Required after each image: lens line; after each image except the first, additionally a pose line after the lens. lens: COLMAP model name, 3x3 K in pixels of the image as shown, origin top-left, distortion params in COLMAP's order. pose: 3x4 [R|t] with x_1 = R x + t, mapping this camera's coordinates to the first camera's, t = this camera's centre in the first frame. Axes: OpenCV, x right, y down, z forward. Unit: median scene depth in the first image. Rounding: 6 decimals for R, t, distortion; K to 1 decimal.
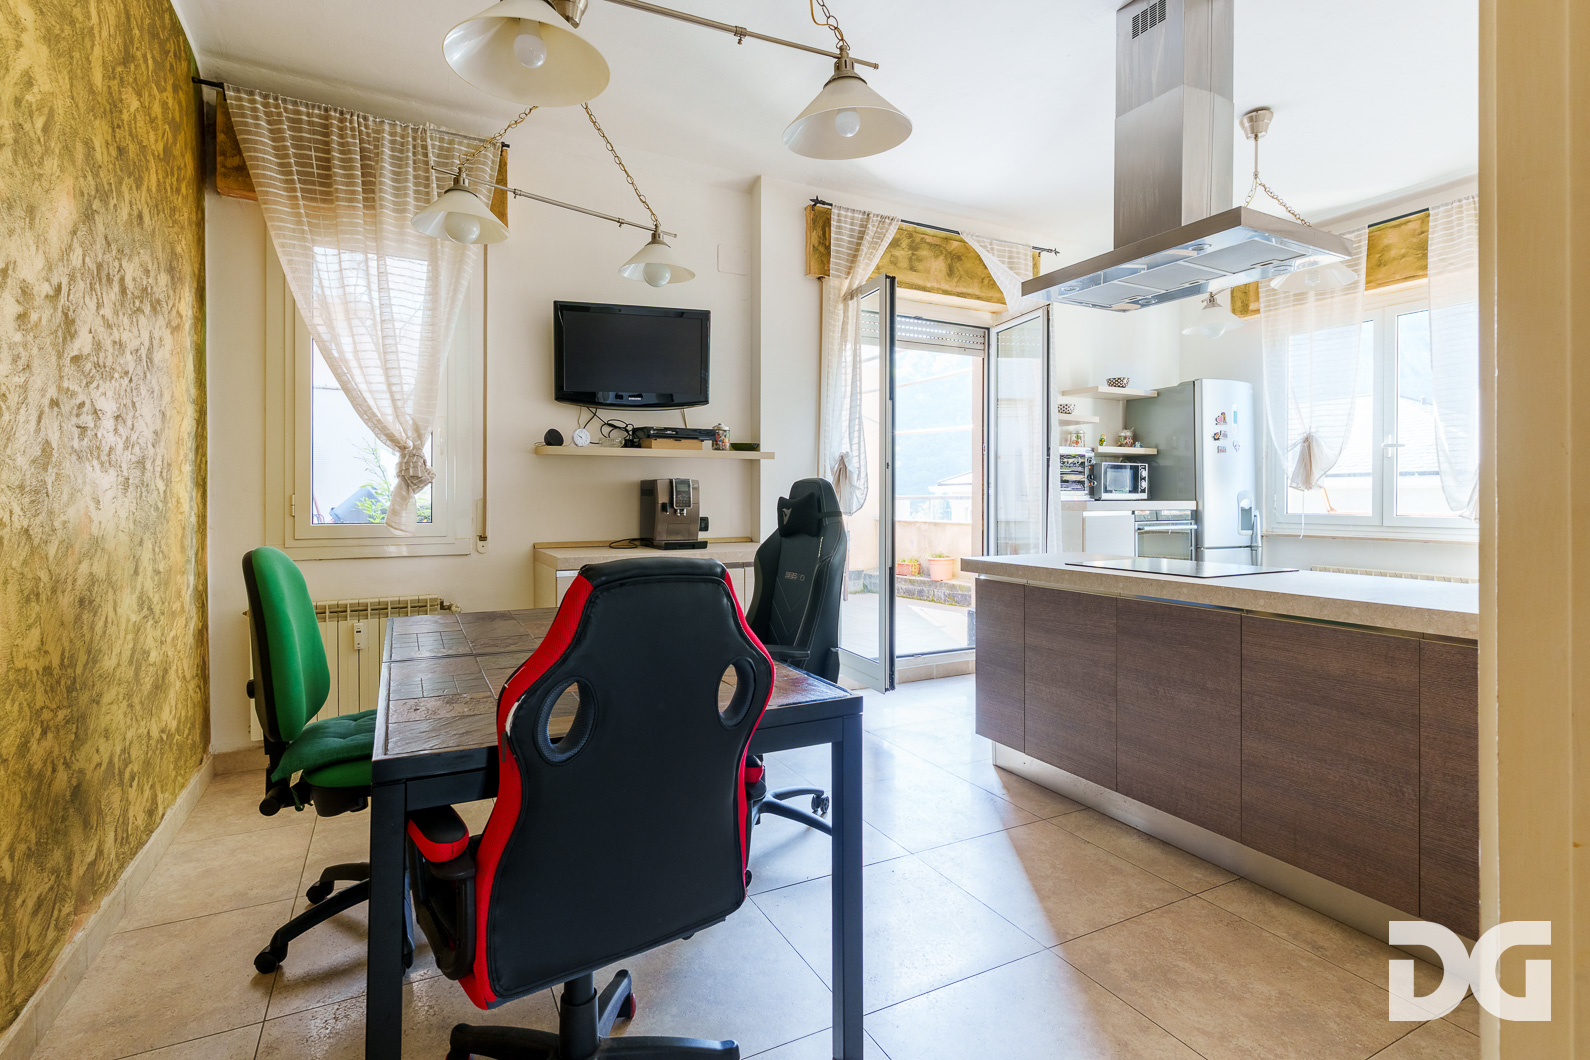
lens RADIAL K [[779.3, 0, 800.9], [0, 779.3, 503.1], [0, 0, 1]] dist [0.001867, 0.000483]
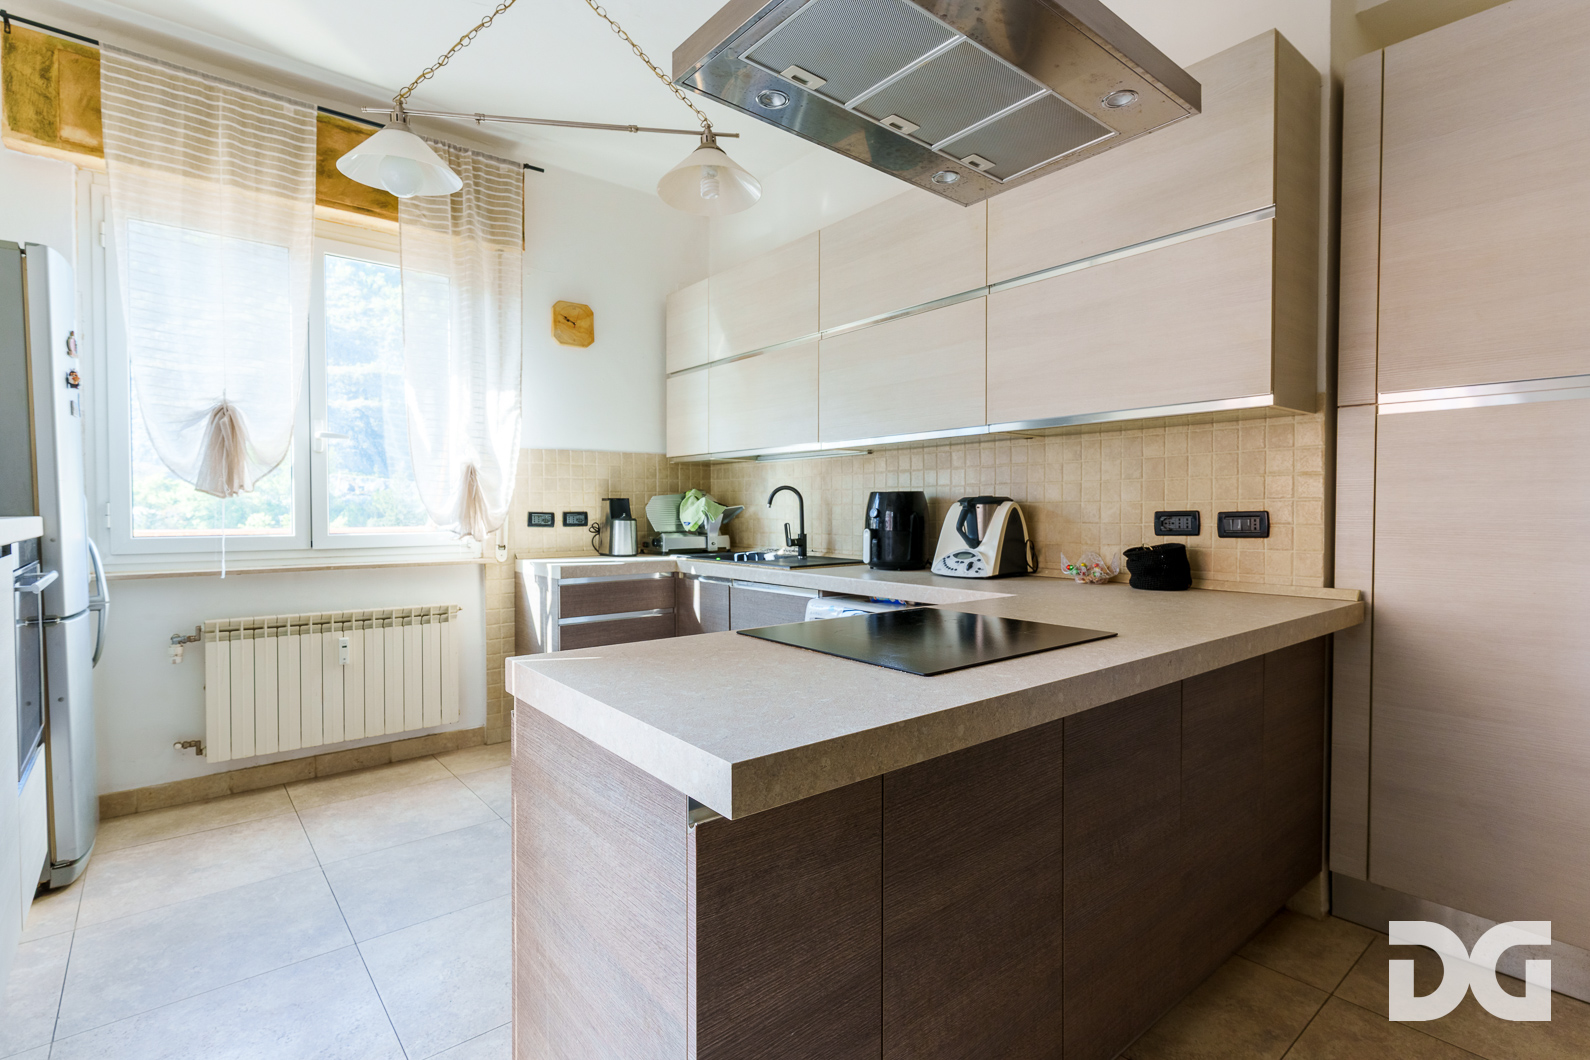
lens RADIAL K [[767.5, 0, 795.3], [0, 767.5, 520.1], [0, 0, 1]] dist [0.001274, 0.000384]
pose [[-0.212466, -0.012944, 0.977083, -0.015065], [0.009328, 0.999840, 0.015274, -0.003652], [-0.977124, 0.012359, -0.212312, 0.671959]]
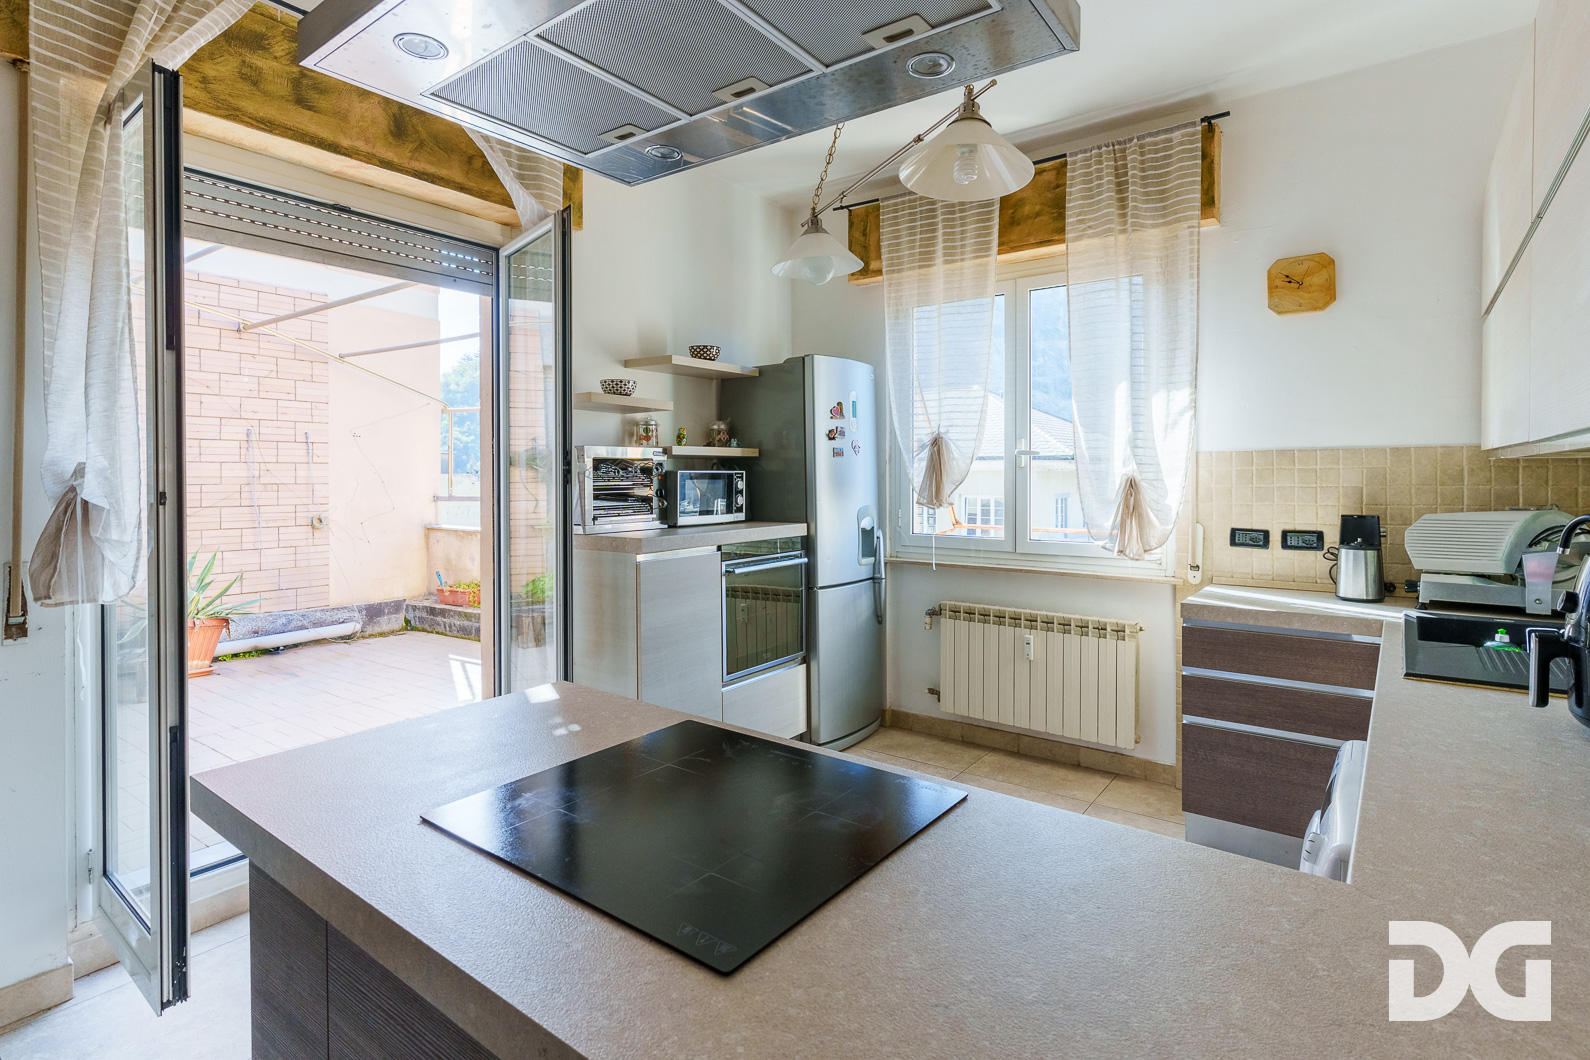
lens RADIAL K [[775.1, 0, 829.8], [0, 775.1, 474.9], [0, 0, 1]] dist [-0.000794, -0.000026]
pose [[0.893620, -0.003581, 0.448811, 0.204571], [0.004932, 0.999986, -0.001841, -0.046357], [-0.448798, 0.003858, 0.893625, 0.350384]]
